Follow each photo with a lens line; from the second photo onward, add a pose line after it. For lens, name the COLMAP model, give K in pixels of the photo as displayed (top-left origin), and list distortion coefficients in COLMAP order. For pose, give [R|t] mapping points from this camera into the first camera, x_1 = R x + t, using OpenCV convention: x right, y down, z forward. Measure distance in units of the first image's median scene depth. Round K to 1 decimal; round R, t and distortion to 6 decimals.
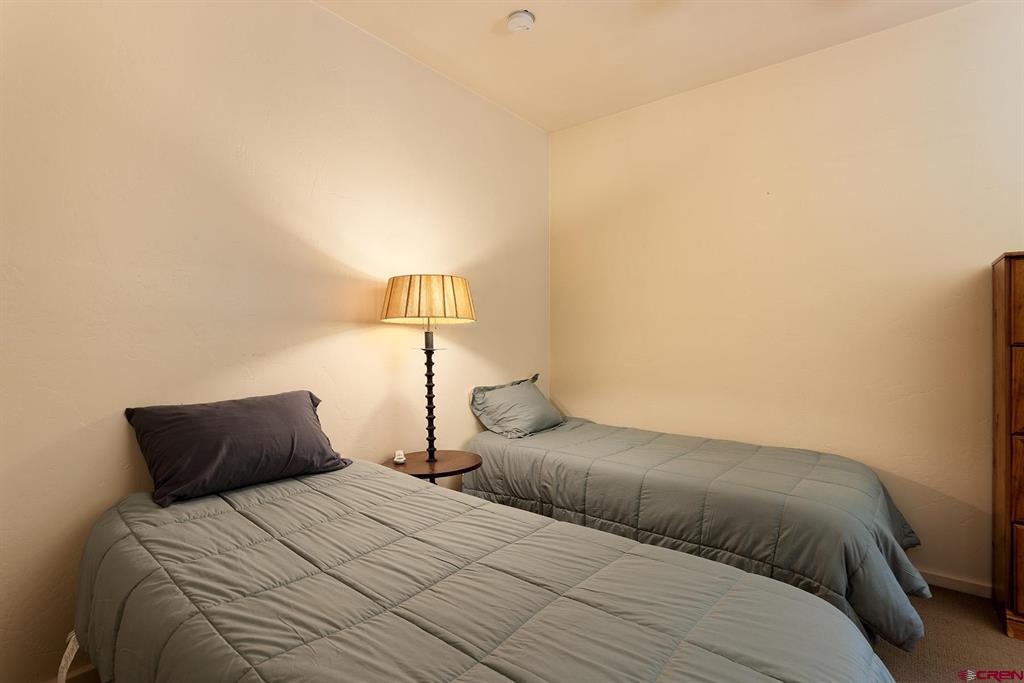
lens RADIAL K [[512.4, 0, 512.0], [0, 512.4, 341.5], [0, 0, 1]] dist [0.025797, 0.000005]
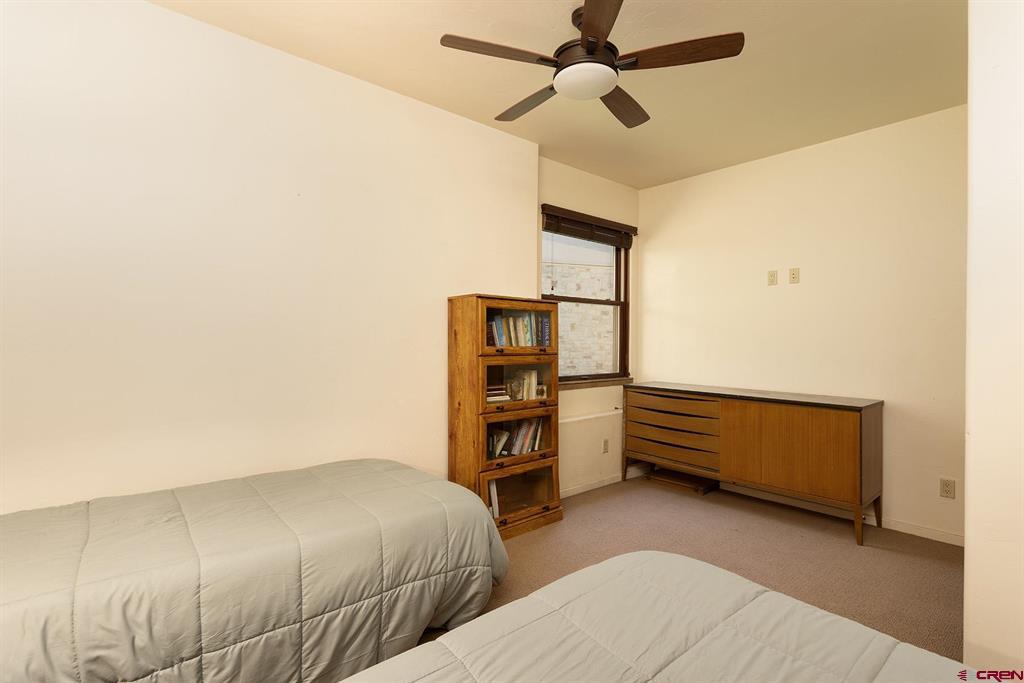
lens RADIAL K [[512.4, 0, 512.0], [0, 512.4, 341.5], [0, 0, 1]] dist [0.025797, 0.000005]
pose [[0.183001, -0.010000, 0.983062, -0.437479], [0.002630, 0.999950, 0.009683, -0.043296], [-0.983109, 0.000814, 0.183018, 0.587868]]
